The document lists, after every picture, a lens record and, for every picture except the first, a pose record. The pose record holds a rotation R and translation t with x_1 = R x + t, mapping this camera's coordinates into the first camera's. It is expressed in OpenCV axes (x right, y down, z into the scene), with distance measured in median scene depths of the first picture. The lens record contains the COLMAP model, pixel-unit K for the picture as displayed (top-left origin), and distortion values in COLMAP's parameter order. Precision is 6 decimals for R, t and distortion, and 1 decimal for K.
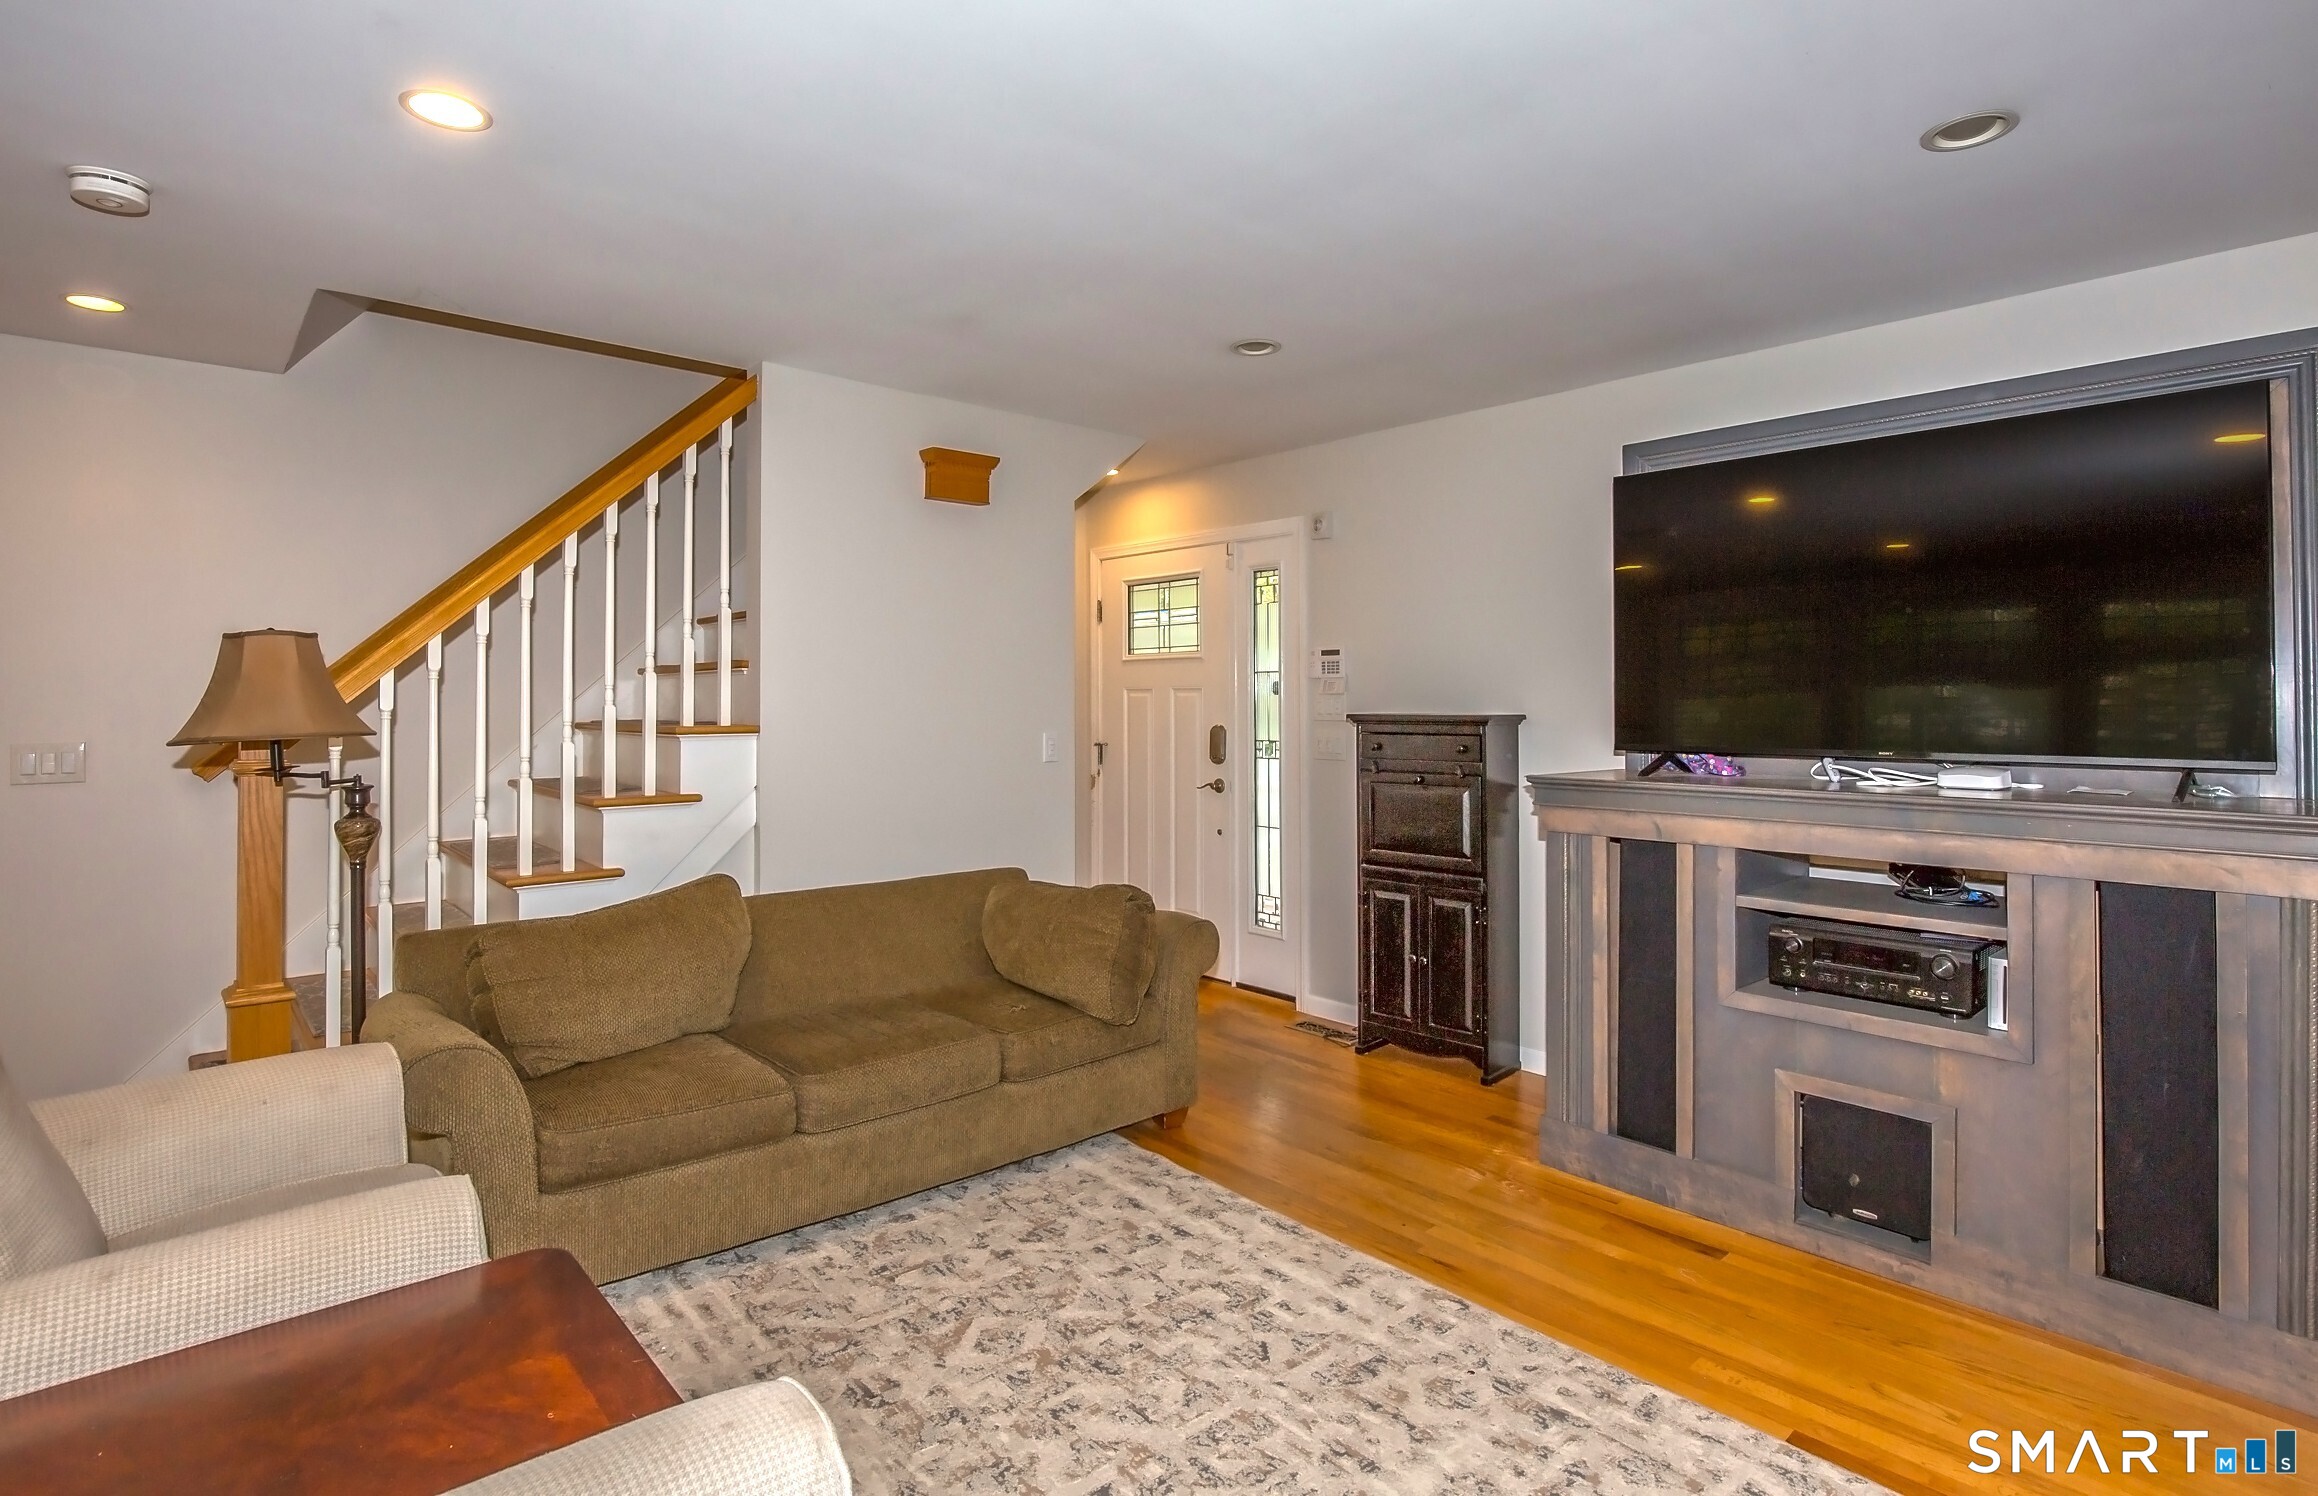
lens RADIAL K [[1137.4, 0, 1102.7], [0, 1137.4, 694.7], [0, 0, 1]] dist [-0.028244, 0.000080]
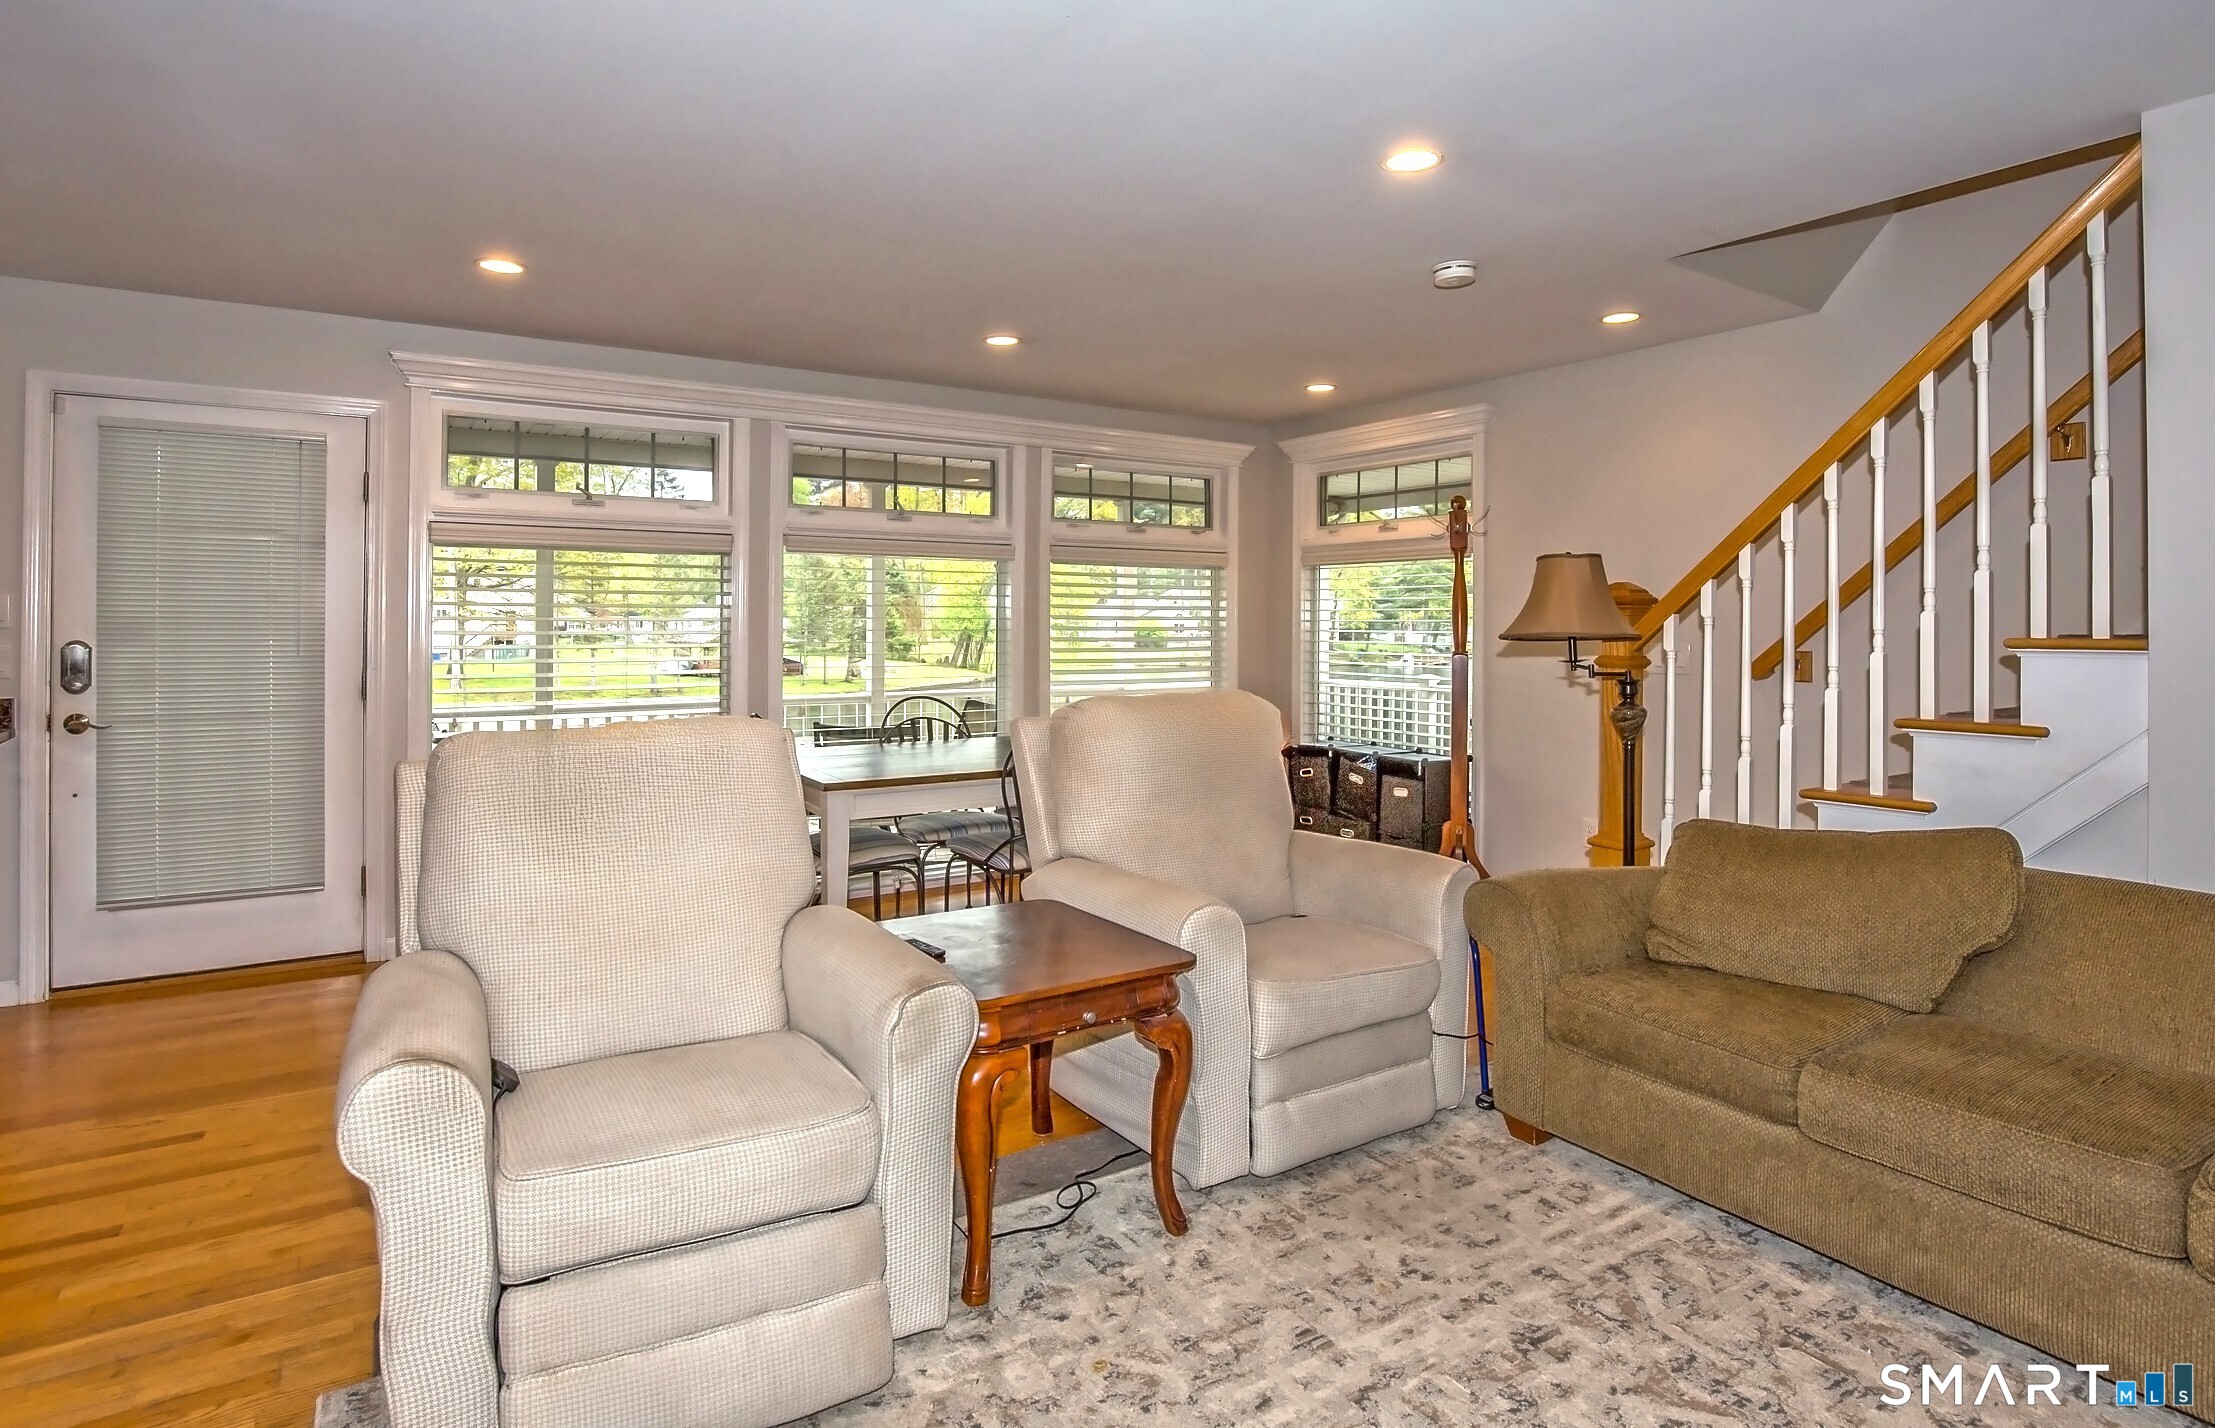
lens RADIAL K [[1140.6, 0, 1106.1], [0, 1140.6, 622.9], [0, 0, 1]] dist [-0.026426, 0.000618]
pose [[-0.128923, 0.000670, -0.991654, 0.666374], [0.005399, 0.999985, -0.000026, 0.020027], [0.991640, -0.005357, -0.128925, 0.669747]]
